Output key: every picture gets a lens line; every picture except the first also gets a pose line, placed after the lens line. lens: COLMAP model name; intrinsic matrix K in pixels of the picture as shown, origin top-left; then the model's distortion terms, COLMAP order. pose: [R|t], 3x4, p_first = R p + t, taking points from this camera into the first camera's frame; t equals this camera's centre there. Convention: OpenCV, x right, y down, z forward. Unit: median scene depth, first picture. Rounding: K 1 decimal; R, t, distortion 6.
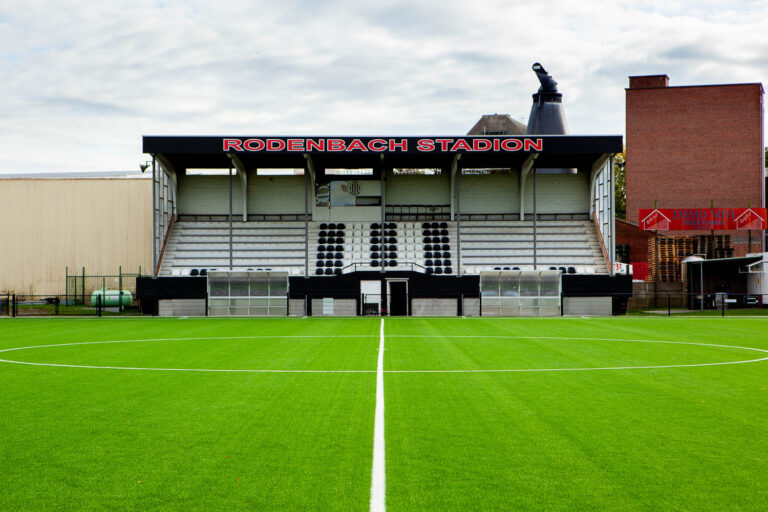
lens RADIAL K [[1500.4, 0, 384.0], [0, 1500.4, 256.0], [0, 0, 1]] dist [0.212883, 0.109537]
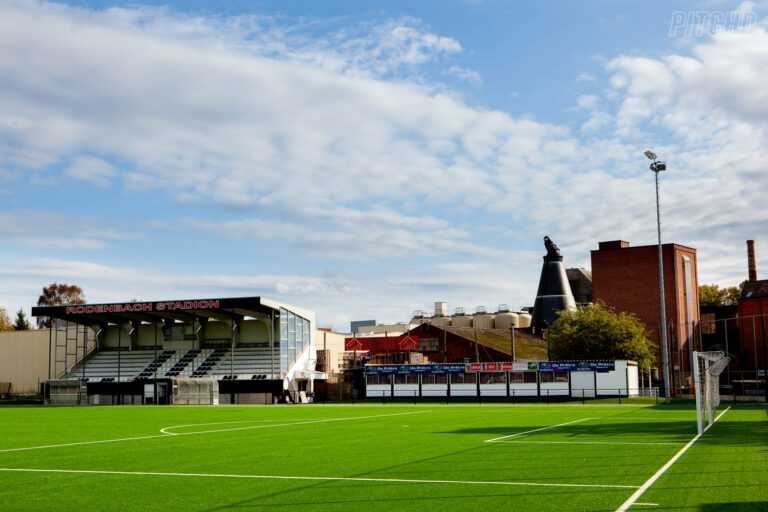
lens RADIAL K [[983.5, 0, 384.0], [0, 983.5, 256.0], [0, 0, 1]] dist [0.061329, 0.006298]
pose [[0.928860, -0.052948, -0.366627, 0.630611], [0.014023, 0.994049, -0.108032, -0.003709], [0.370165, 0.095206, 0.924074, 0.023892]]
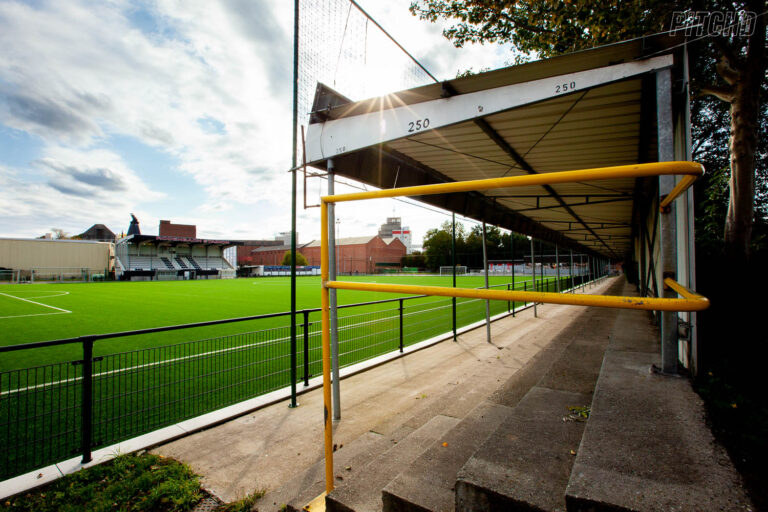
lens RADIAL K [[351.5, 0, 384.0], [0, 351.5, 256.0], [0, 0, 1]] dist [-0.040963, 0.000347]
pose [[0.580739, 0.030559, 0.813516, -0.459128], [-0.009635, 0.999483, -0.030667, -0.002660], [-0.814033, 0.009972, 0.580733, -0.034299]]
